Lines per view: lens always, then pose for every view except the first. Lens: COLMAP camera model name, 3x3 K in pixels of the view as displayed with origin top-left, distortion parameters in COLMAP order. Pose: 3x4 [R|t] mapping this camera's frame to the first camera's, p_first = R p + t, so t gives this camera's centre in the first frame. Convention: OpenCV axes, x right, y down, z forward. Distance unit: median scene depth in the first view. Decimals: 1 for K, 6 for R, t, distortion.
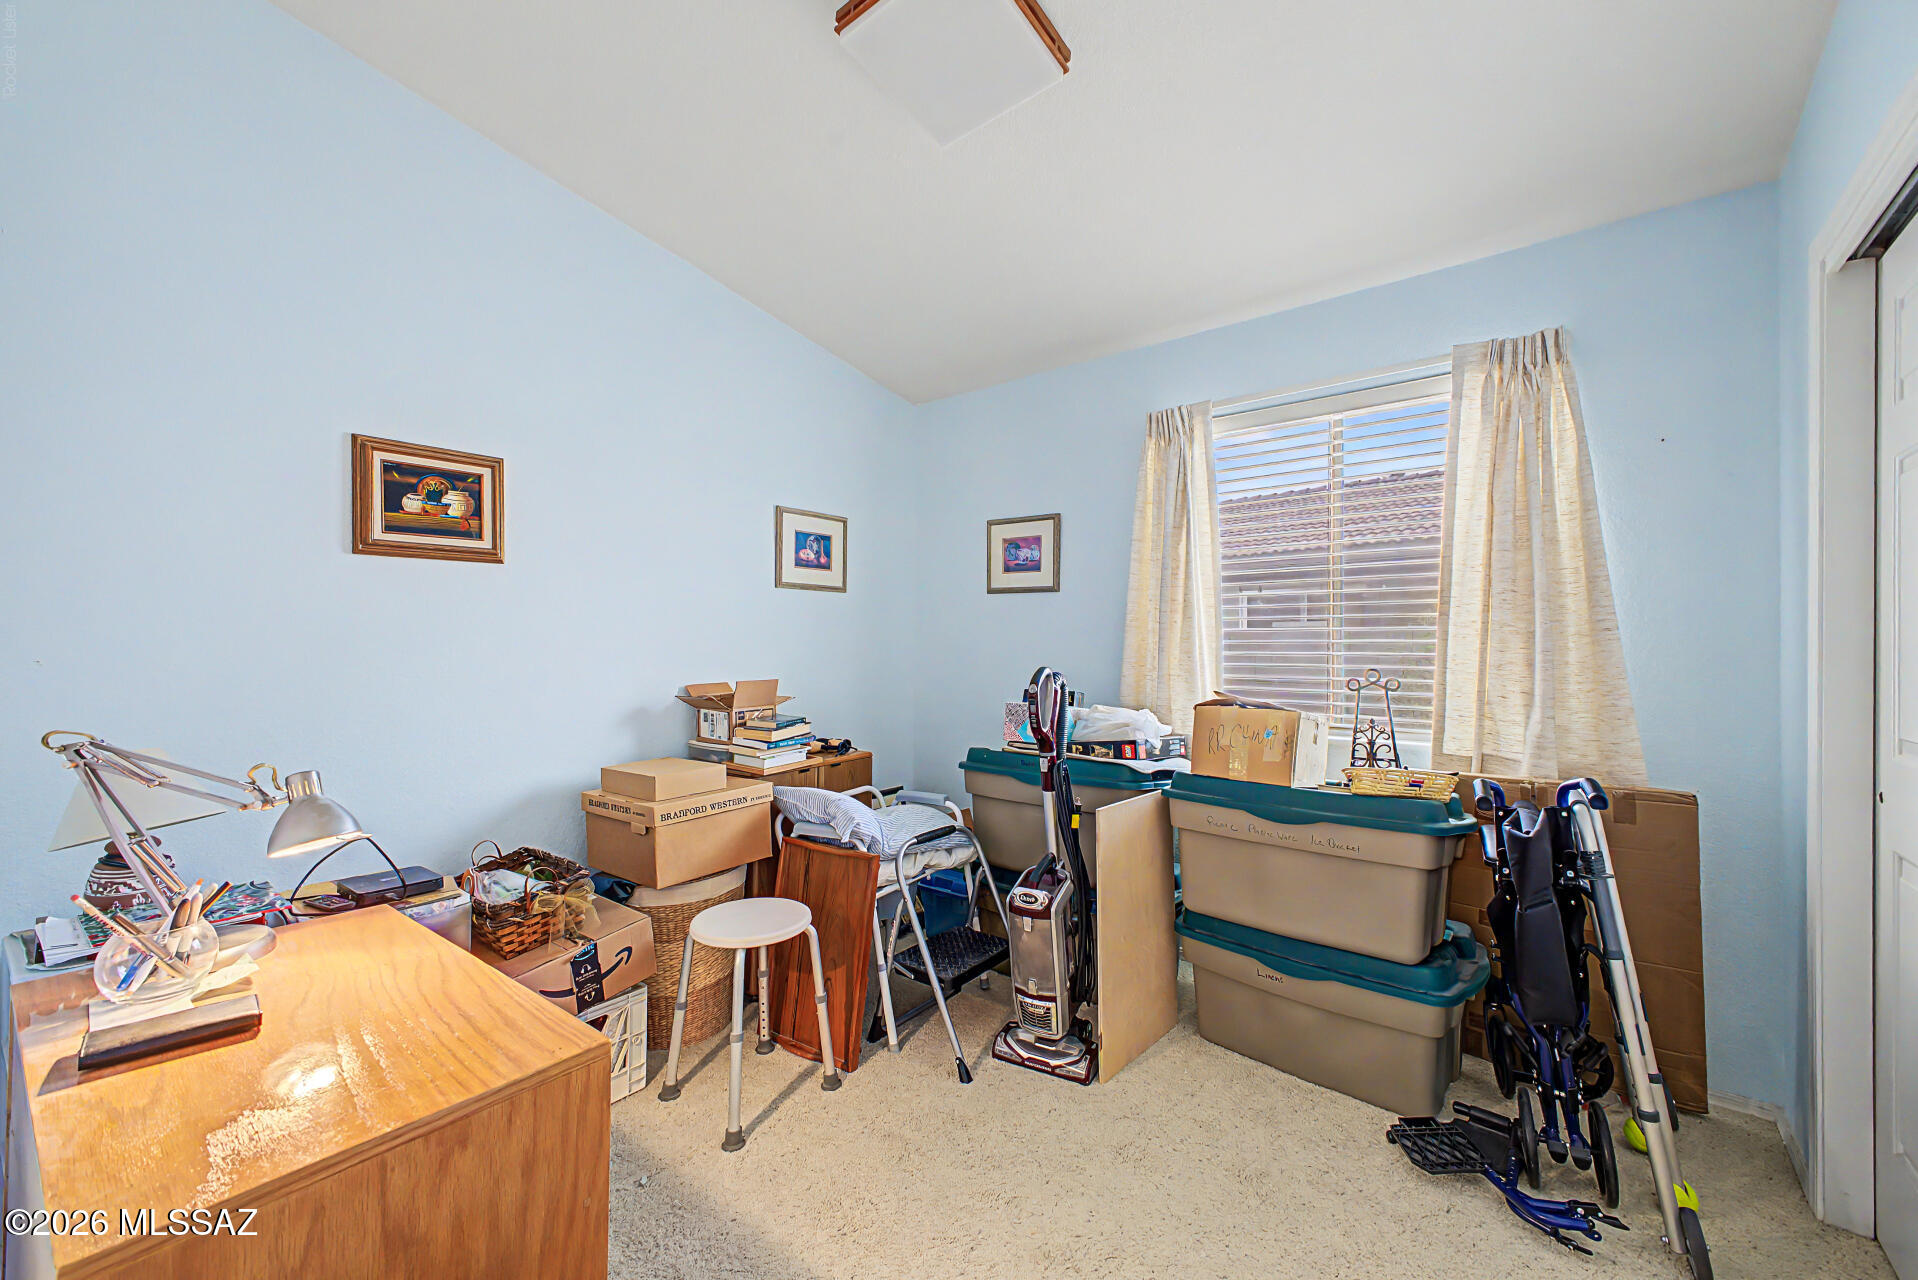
lens RADIAL K [[769.6, 0, 953.4], [0, 769.6, 641.8], [0, 0, 1]] dist [0.001627, -0.000217]
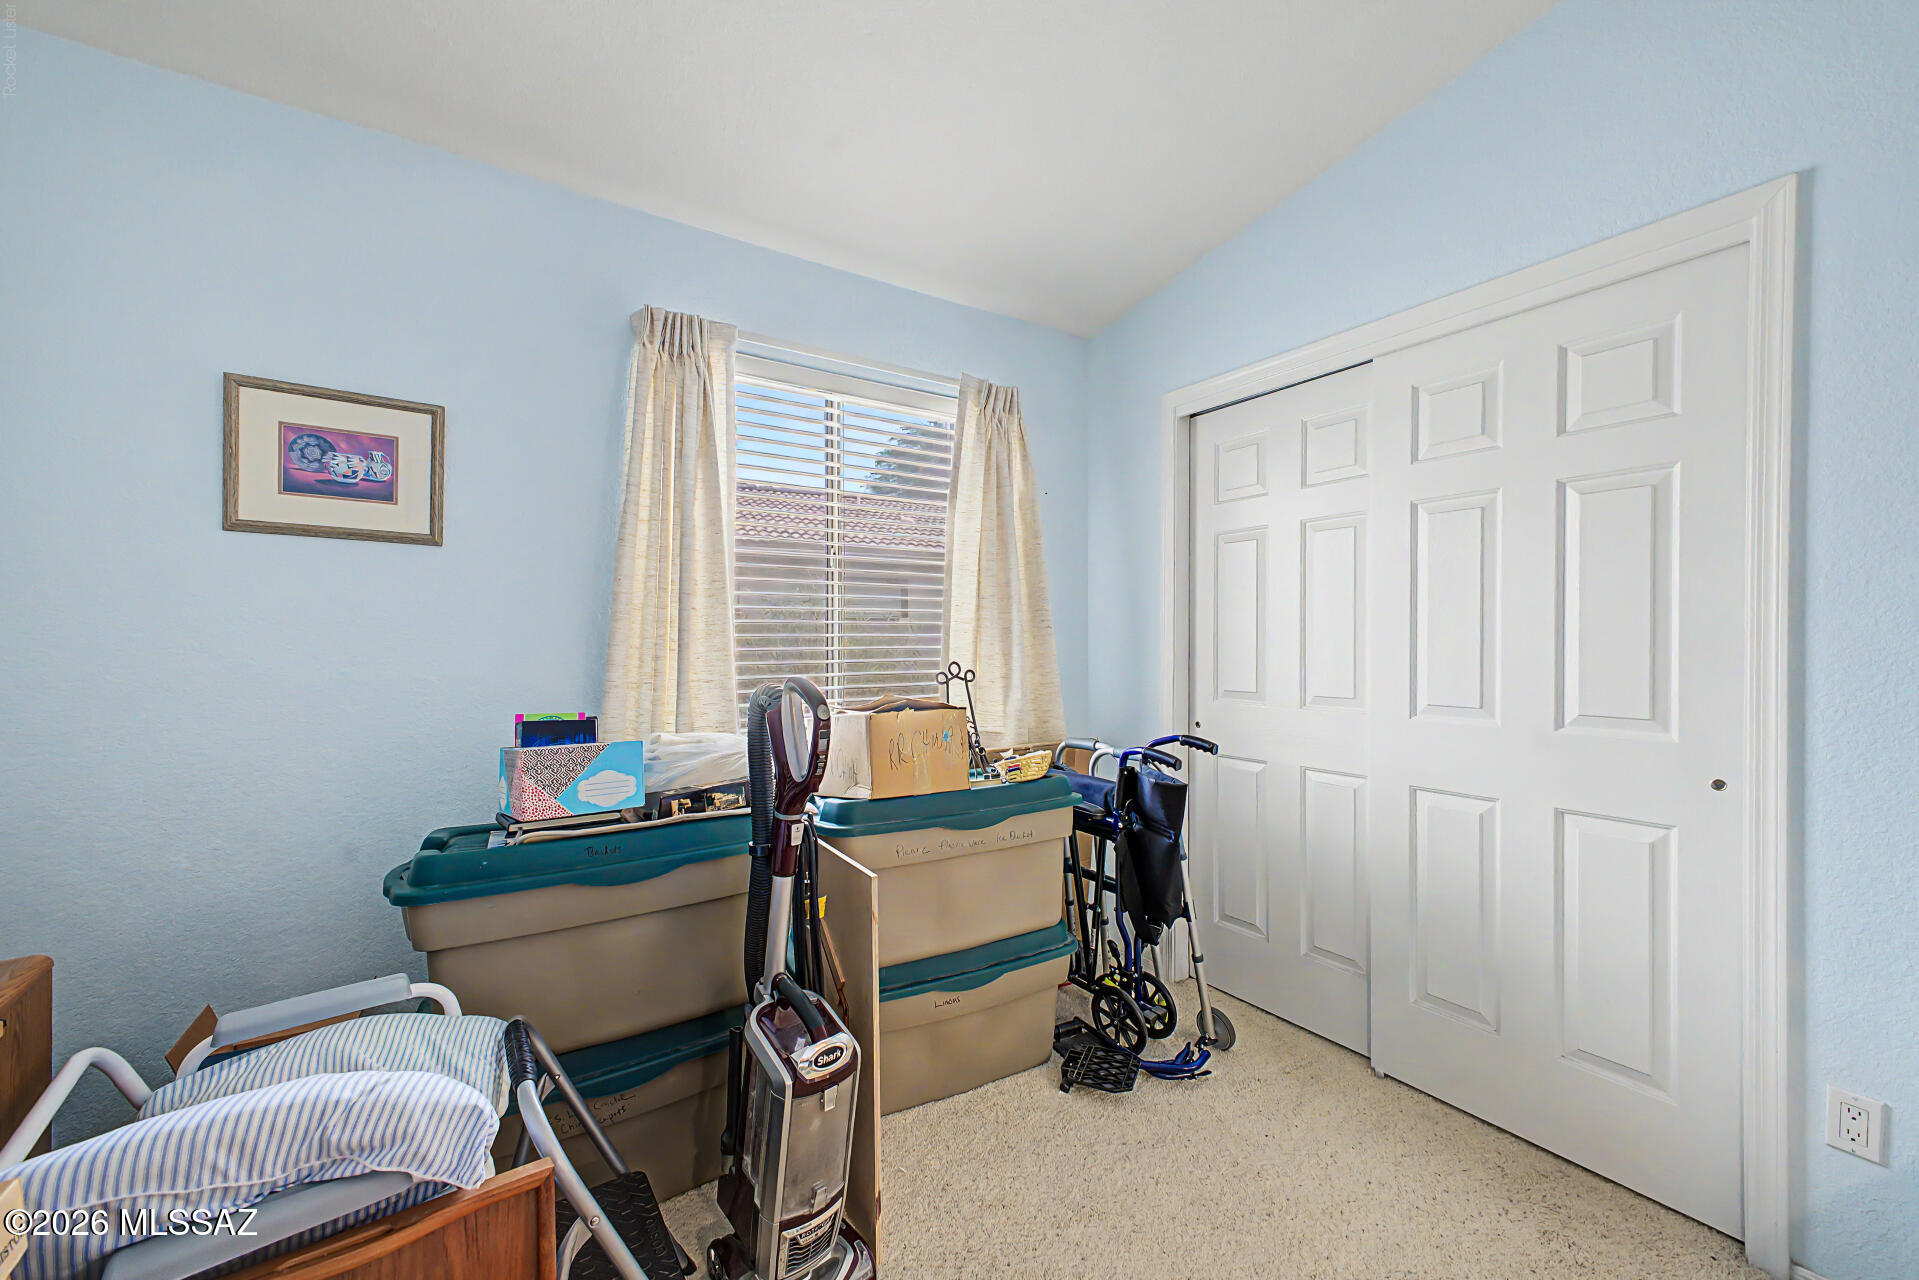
lens RADIAL K [[770.0, 0, 953.9], [0, 770.0, 641.8], [0, 0, 1]] dist [0.001627, -0.000217]
pose [[0.285588, -0.003307, 0.958347, -0.355971], [-0.004902, 0.999976, 0.004911, 0.000985], [-0.958340, -0.006101, 0.285565, 0.567226]]
